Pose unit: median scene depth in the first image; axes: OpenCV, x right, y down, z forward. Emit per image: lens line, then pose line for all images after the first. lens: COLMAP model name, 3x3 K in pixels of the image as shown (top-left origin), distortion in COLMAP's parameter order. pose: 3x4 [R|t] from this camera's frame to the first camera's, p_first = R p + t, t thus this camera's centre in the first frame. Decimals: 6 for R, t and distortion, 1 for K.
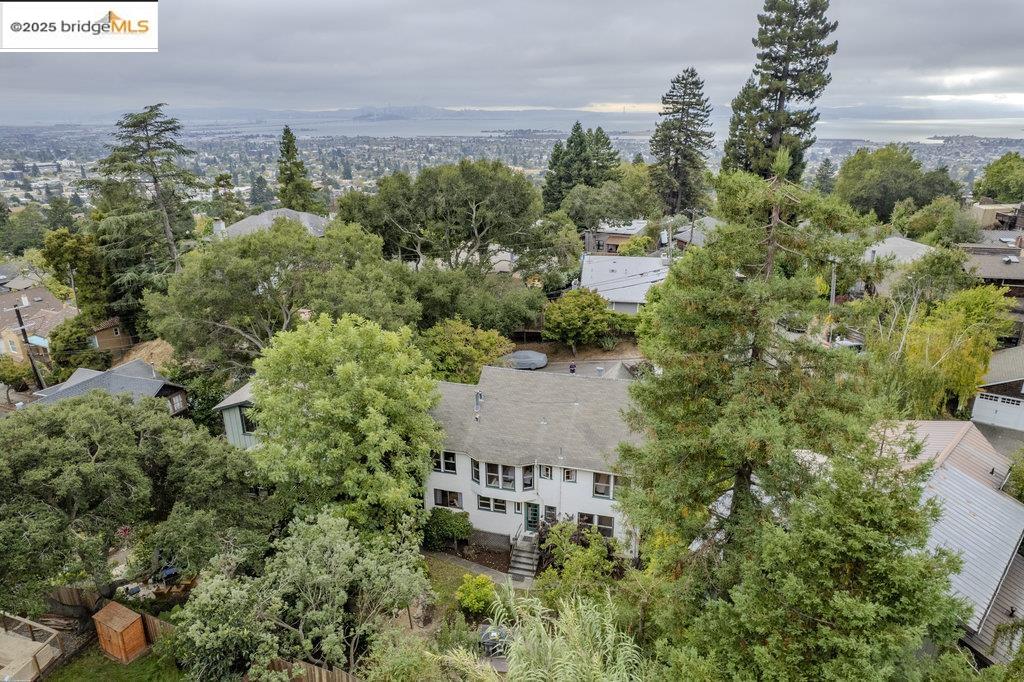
lens RADIAL K [[651.8, 0, 512.0], [0, 651.8, 341.0], [0, 0, 1]] dist [-0.061753, 0.053877]
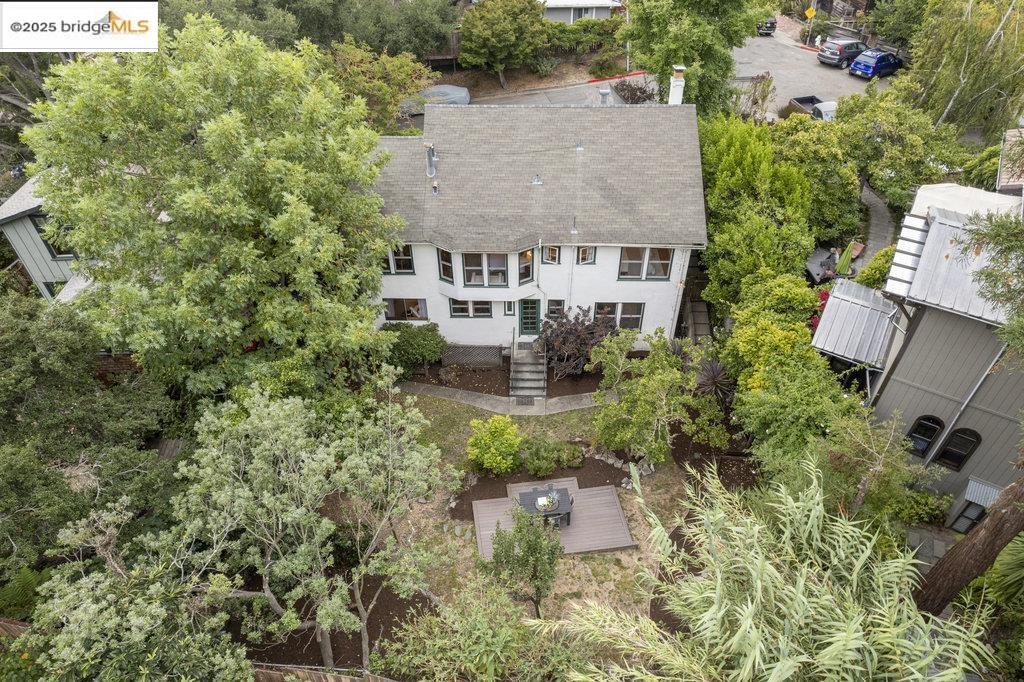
lens RADIAL K [[651.8, 0, 512.0], [0, 651.8, 341.0], [0, 0, 1]] dist [-0.061753, 0.053877]
pose [[0.968820, -0.163055, 0.186551, -0.129920], [0.083407, 0.923619, 0.374128, 0.024055], [-0.233306, -0.346903, 0.908420, 0.346088]]
